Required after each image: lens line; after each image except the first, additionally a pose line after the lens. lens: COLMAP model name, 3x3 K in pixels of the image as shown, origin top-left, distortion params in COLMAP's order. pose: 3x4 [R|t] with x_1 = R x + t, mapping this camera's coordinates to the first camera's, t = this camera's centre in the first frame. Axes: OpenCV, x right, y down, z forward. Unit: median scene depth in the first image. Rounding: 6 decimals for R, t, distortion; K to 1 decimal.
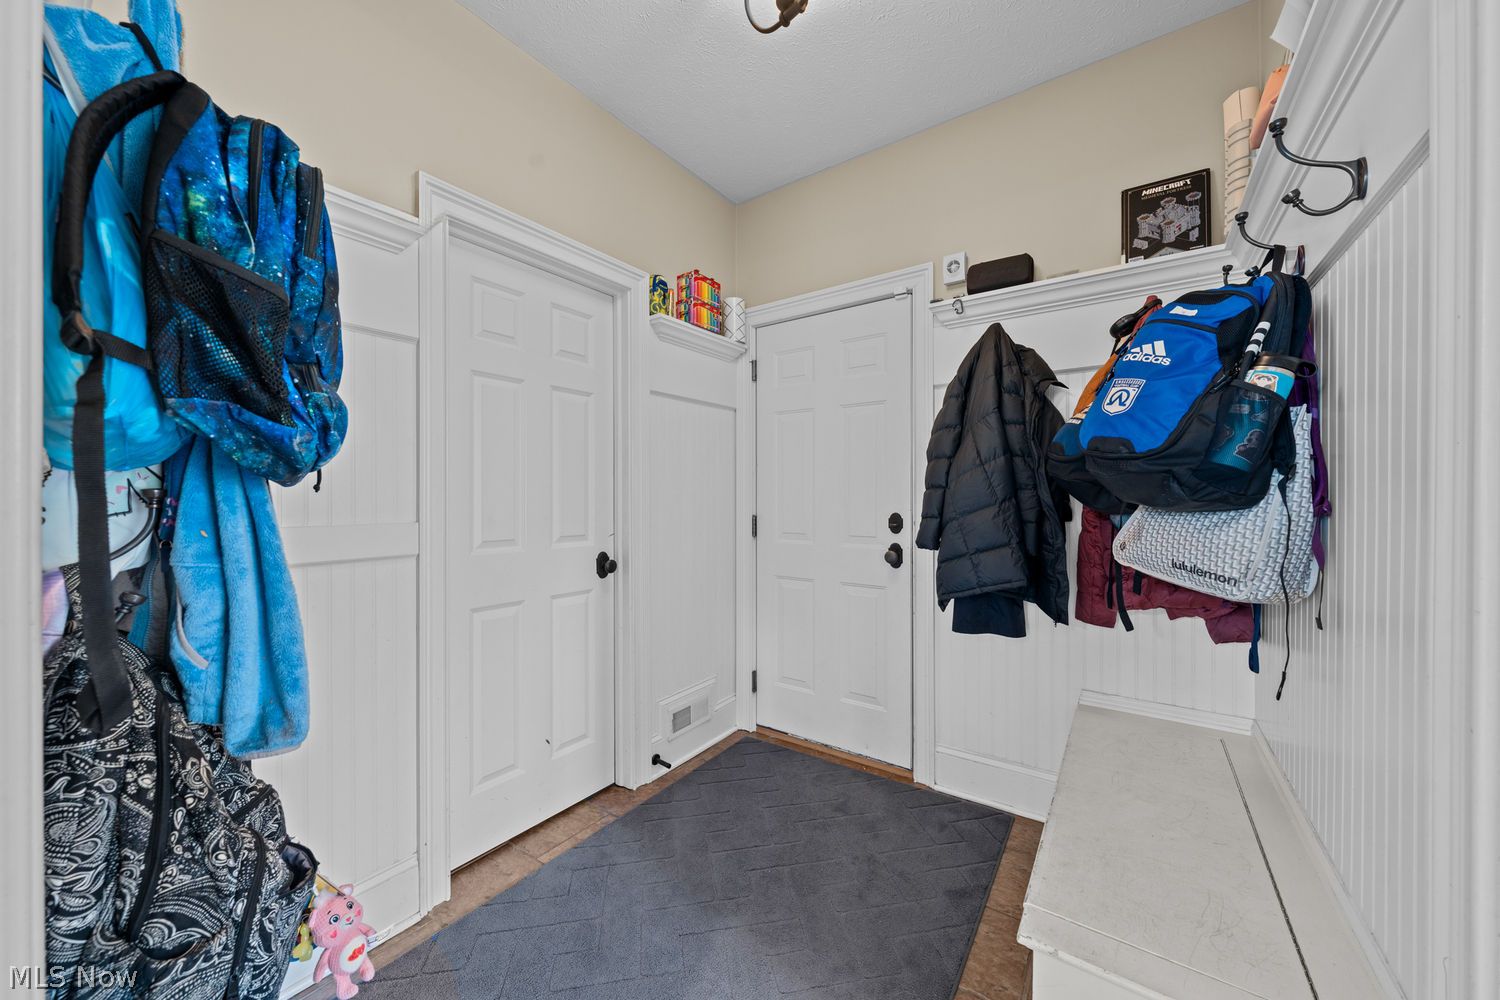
lens RADIAL K [[539.4, 0, 751.6], [0, 539.4, 499.0], [0, 0, 1]] dist [0.000780, 0.000034]
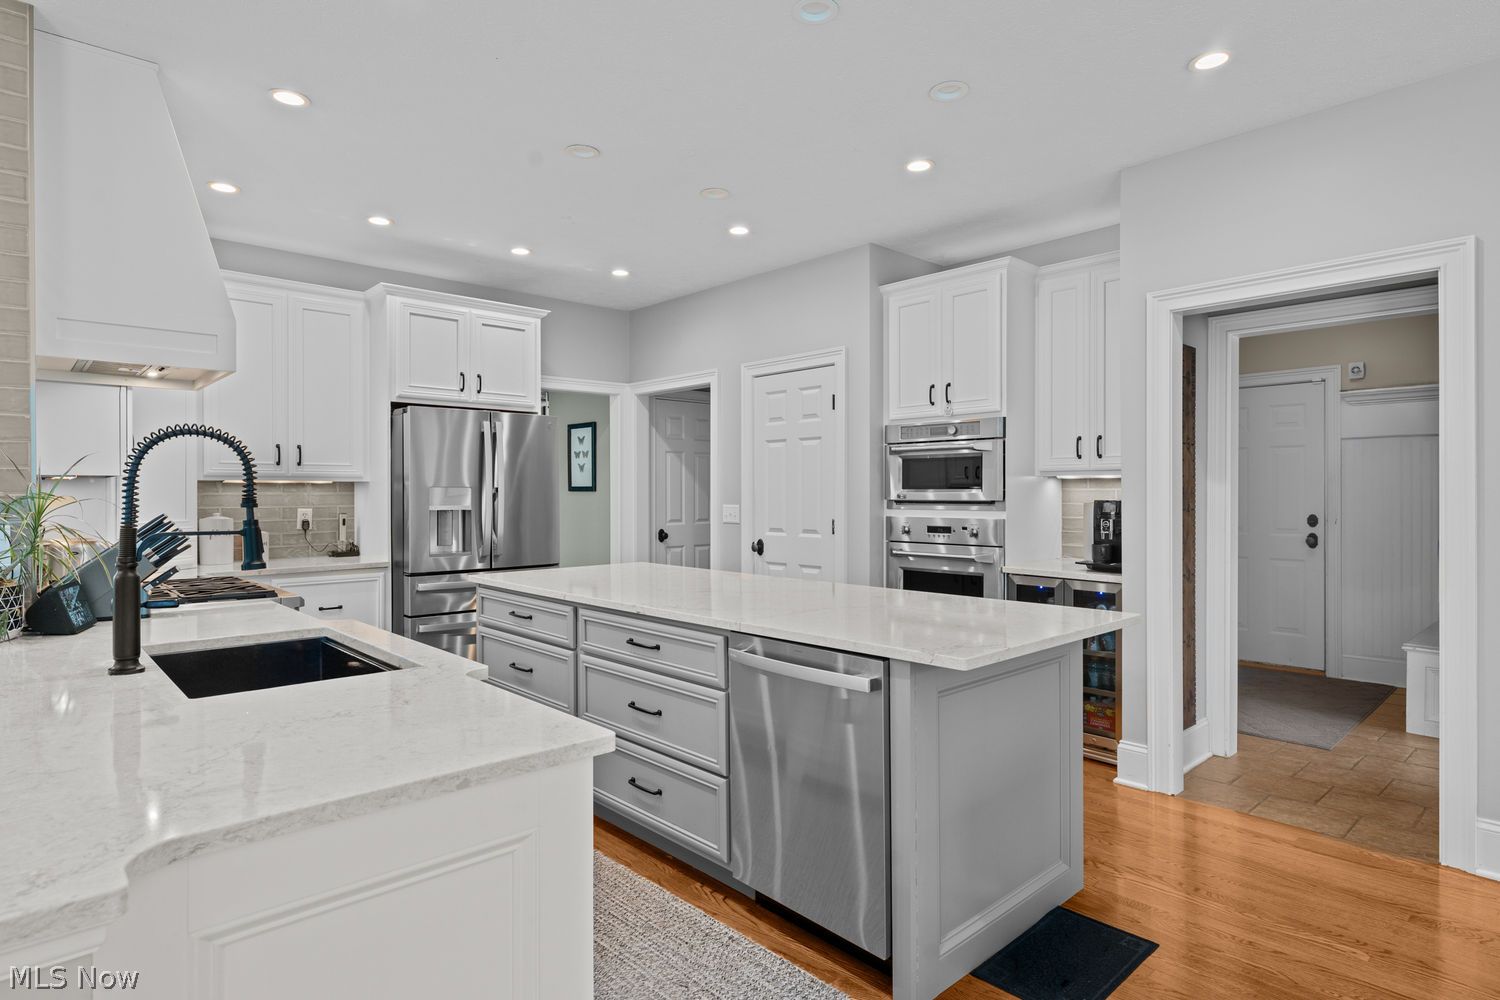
lens RADIAL K [[805.6, 0, 753.7], [0, 805.6, 497.1], [0, 0, 1]] dist [0.001535, -0.002197]
pose [[0.976977, 0.001499, -0.213341, -0.872565], [-0.001881, 0.999997, -0.001586, -0.019243], [0.213338, 0.001951, 0.976976, -1.755765]]
